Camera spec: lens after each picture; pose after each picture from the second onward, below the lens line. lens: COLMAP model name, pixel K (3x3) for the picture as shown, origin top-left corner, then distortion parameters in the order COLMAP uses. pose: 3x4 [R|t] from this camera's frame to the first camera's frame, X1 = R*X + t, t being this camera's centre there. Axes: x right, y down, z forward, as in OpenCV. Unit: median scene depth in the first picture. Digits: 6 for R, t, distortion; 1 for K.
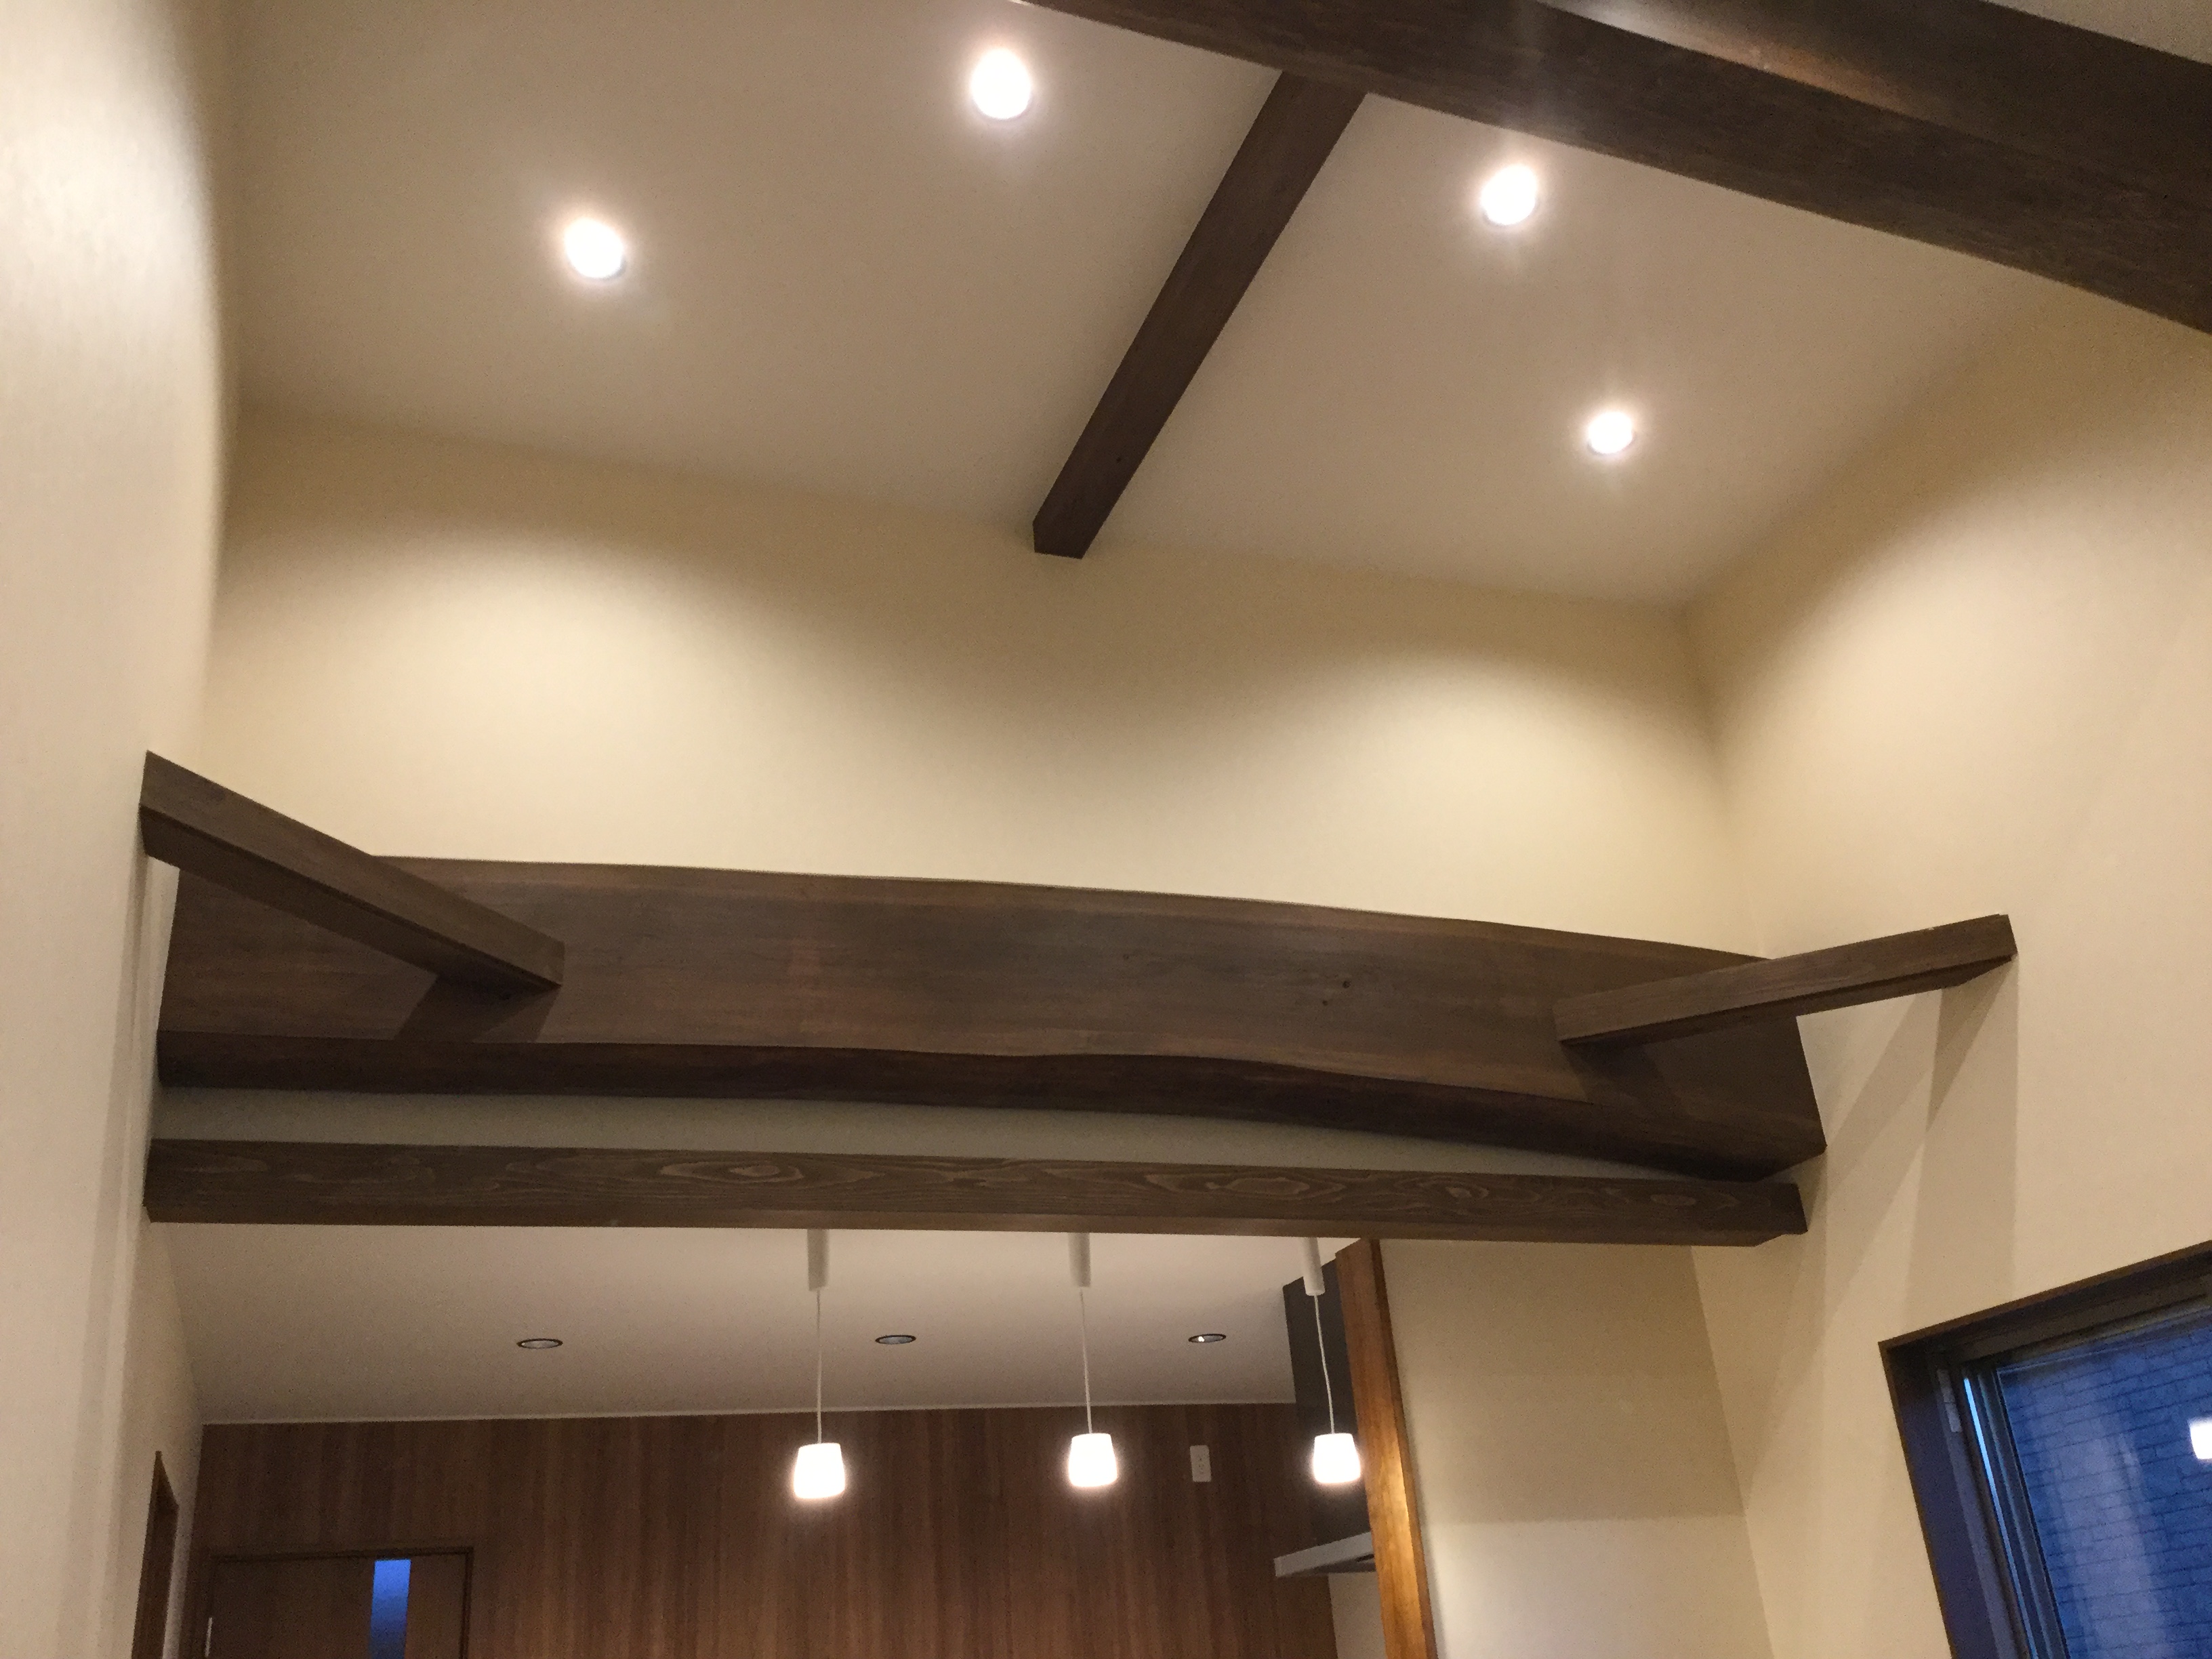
lens RADIAL K [[2001.5, 0, 1078.4], [0, 2001.5, 832.6], [0, 0, 1]] dist [0.157365, -0.294641]
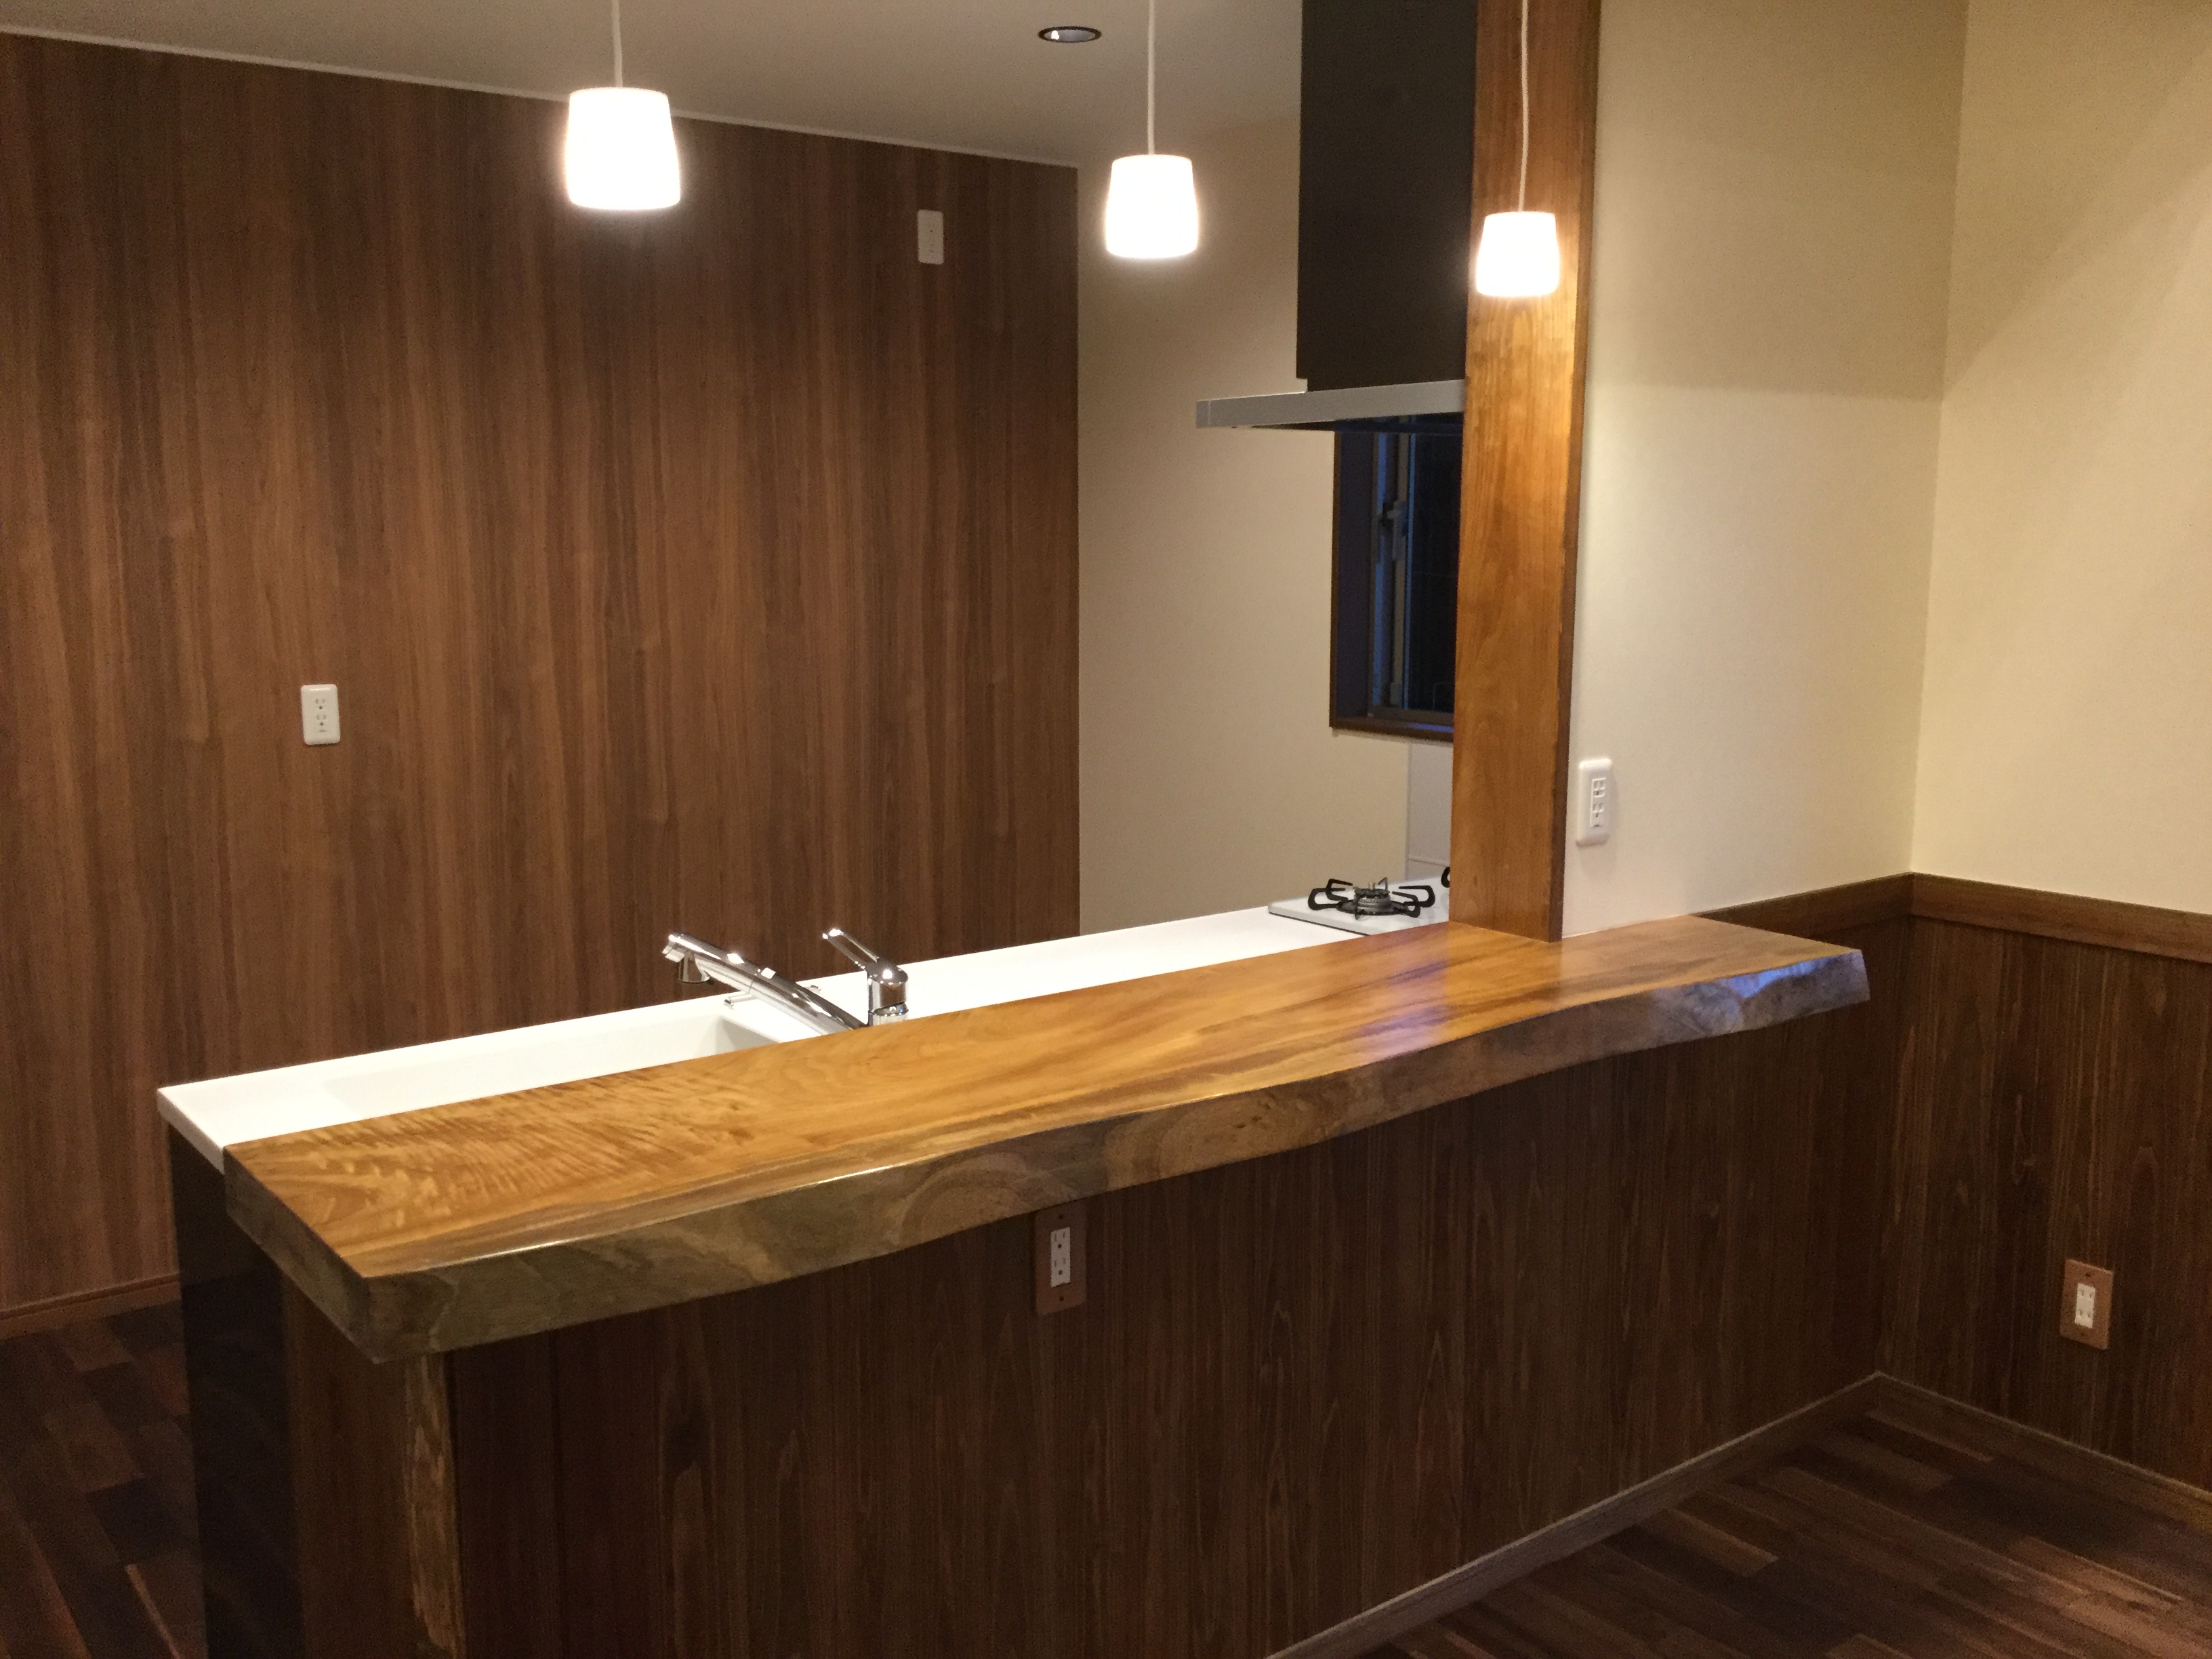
lens RADIAL K [[1998.3, 0, 1094.9], [0, 1998.3, 837.4], [0, 0, 1]] dist [0.139482, -0.237972]
pose [[0.948695, 0.017591, 0.315702, -0.145005], [-0.188259, 0.833614, 0.519275, 0.170248], [-0.254039, -0.552067, 0.794157, 0.490061]]
